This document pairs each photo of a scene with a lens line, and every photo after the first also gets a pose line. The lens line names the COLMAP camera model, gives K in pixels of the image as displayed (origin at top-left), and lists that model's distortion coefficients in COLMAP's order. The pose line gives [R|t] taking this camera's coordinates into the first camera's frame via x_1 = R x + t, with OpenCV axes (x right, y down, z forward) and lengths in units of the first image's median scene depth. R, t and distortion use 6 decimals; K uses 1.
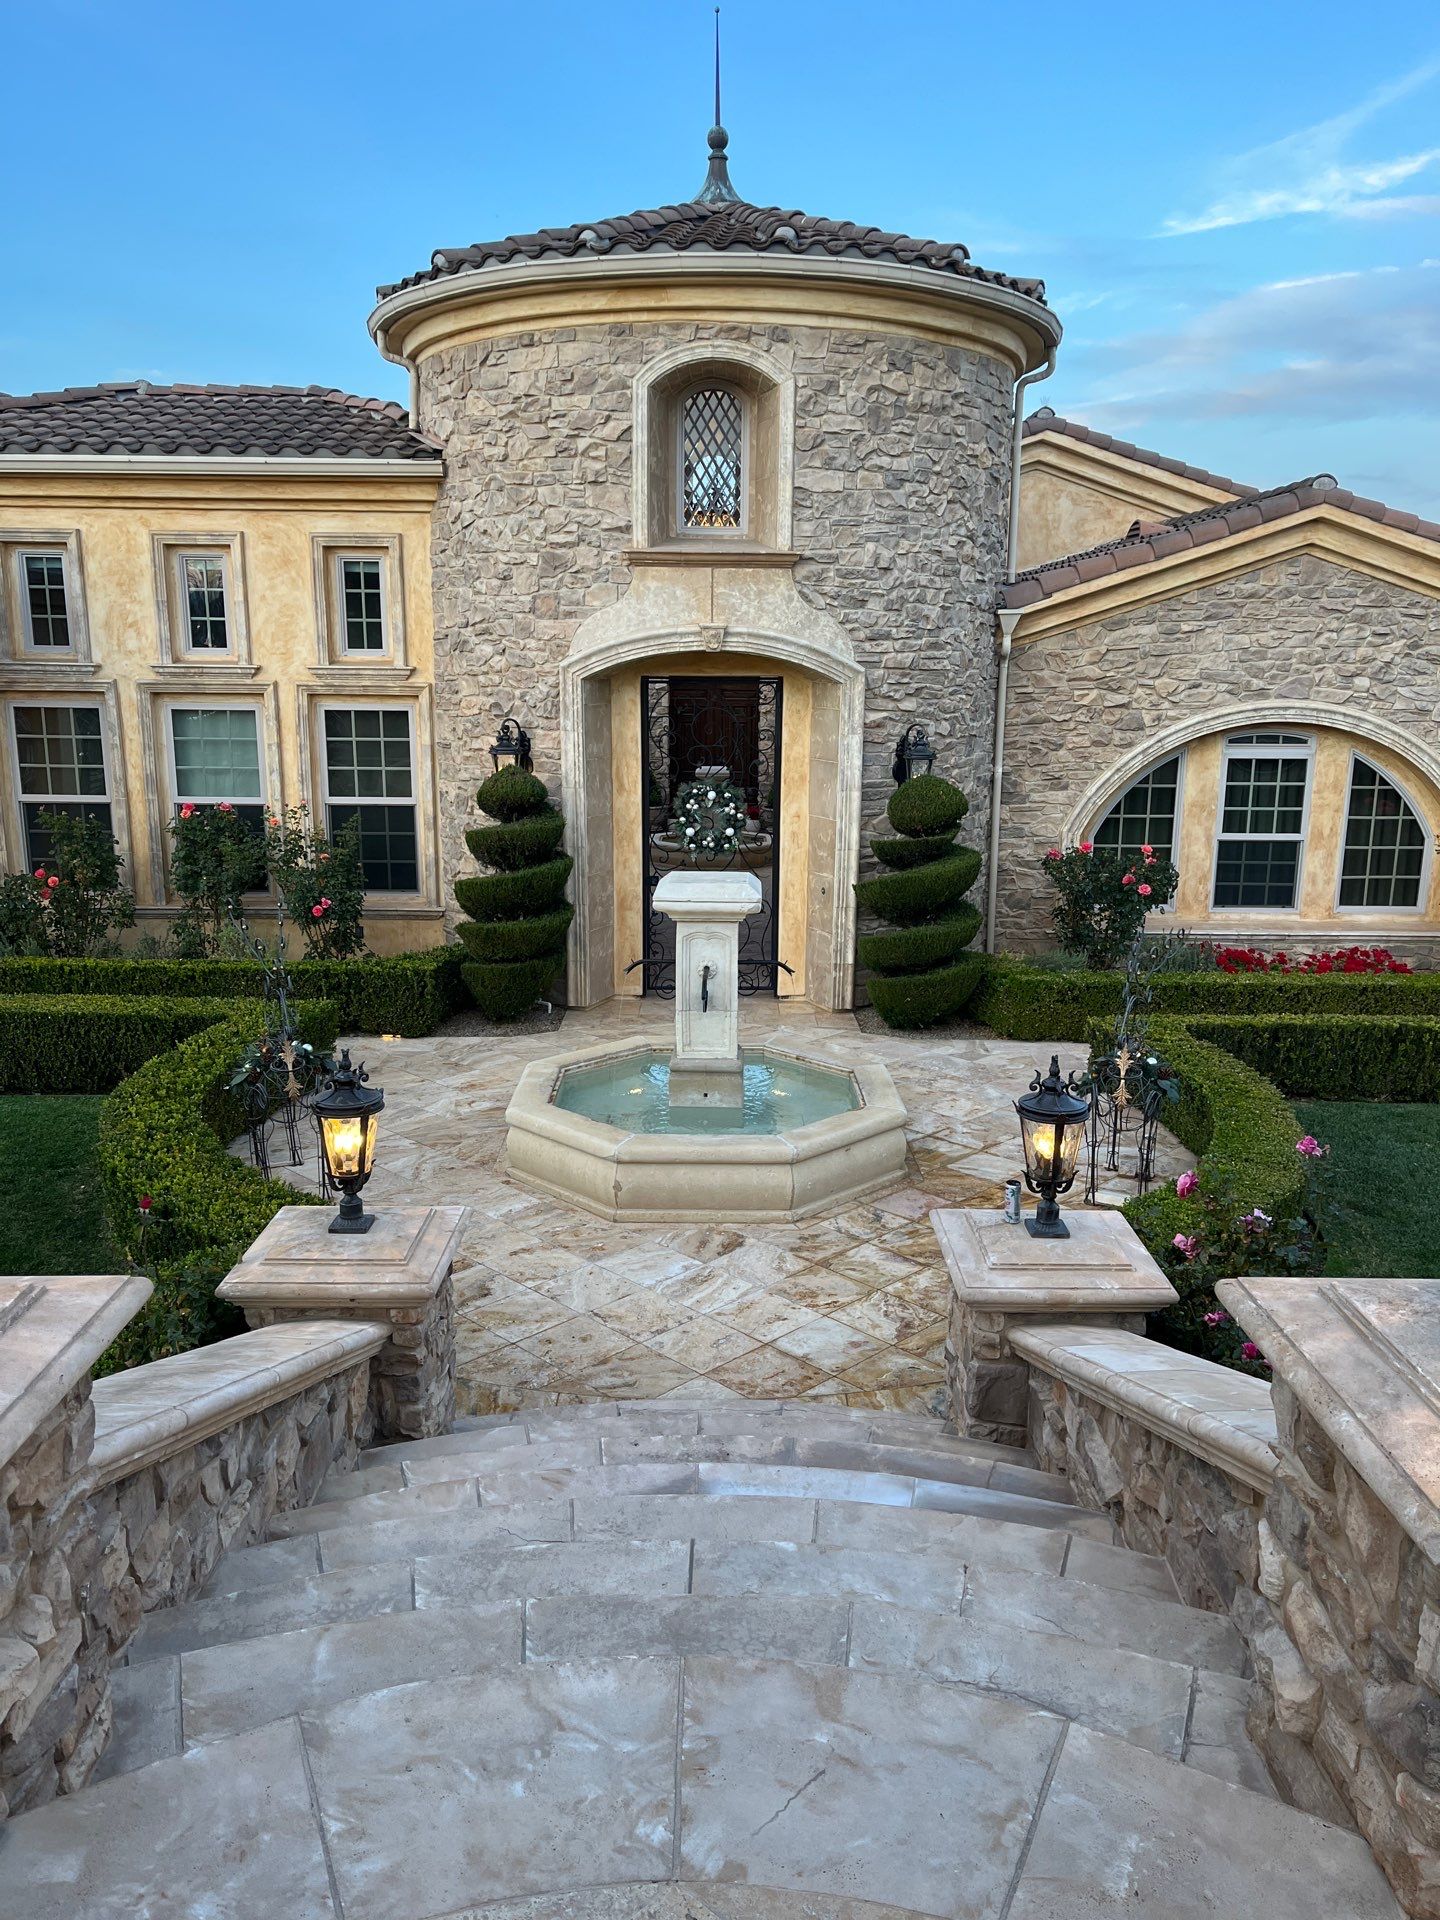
lens RADIAL K [[1465.0, 0, 720.0], [0, 1465.0, 960.0], [0, 0, 1]] dist [0.104056, -0.156273]
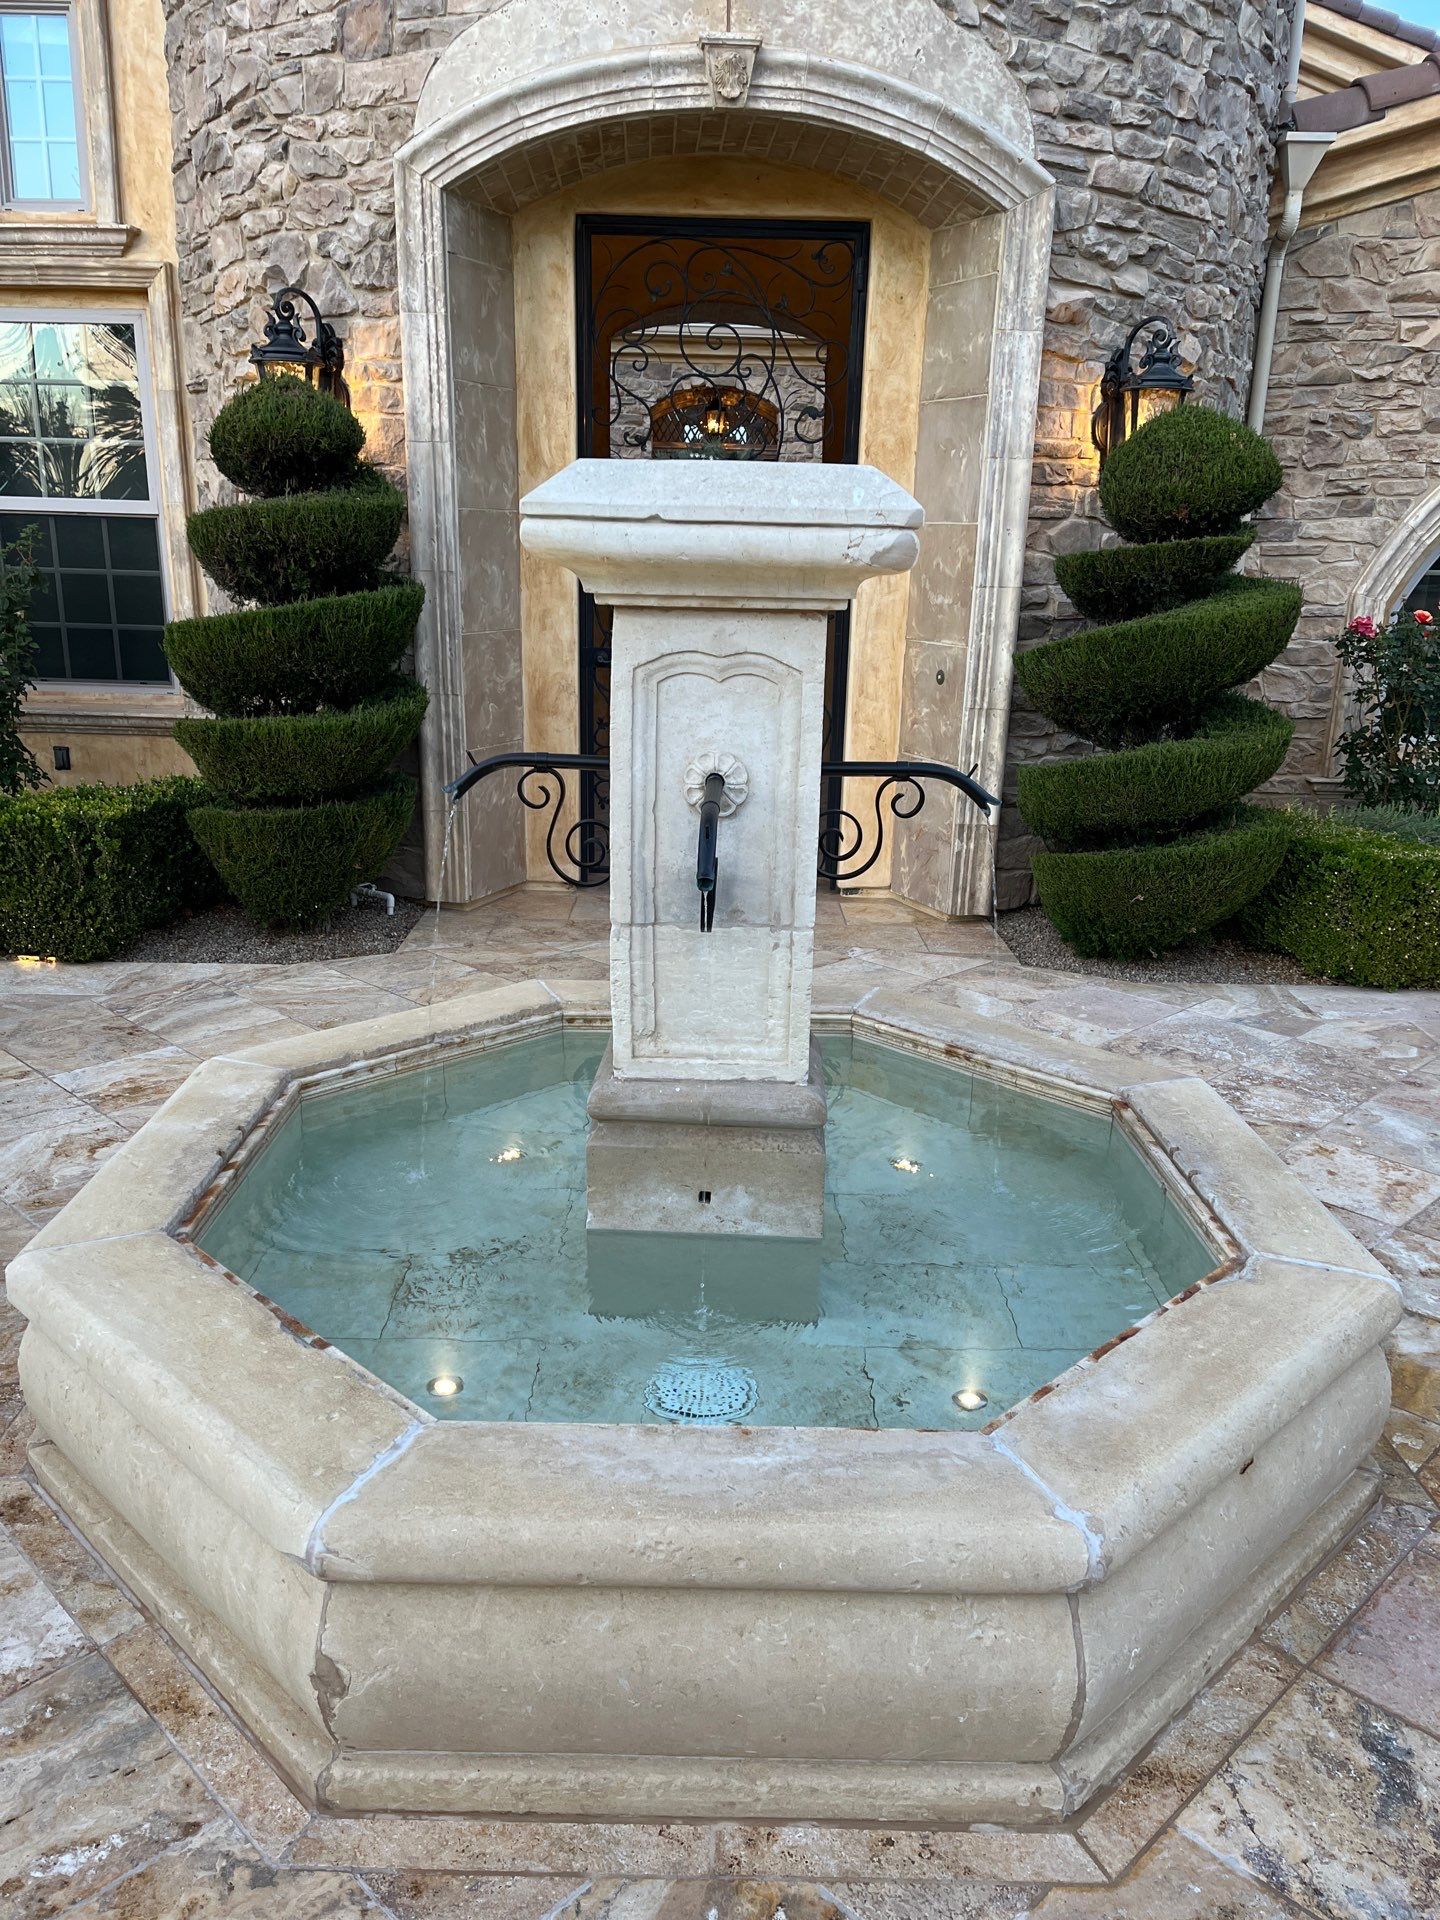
lens RADIAL K [[1465.0, 0, 720.0], [0, 1465.0, 960.0], [0, 0, 1]] dist [0.104056, -0.156273]
pose [[0.999857, 0.014575, 0.008518, -0.007353], [-0.015140, 0.997388, 0.070620, 0.014895], [-0.007467, -0.070739, 0.997467, 0.513011]]
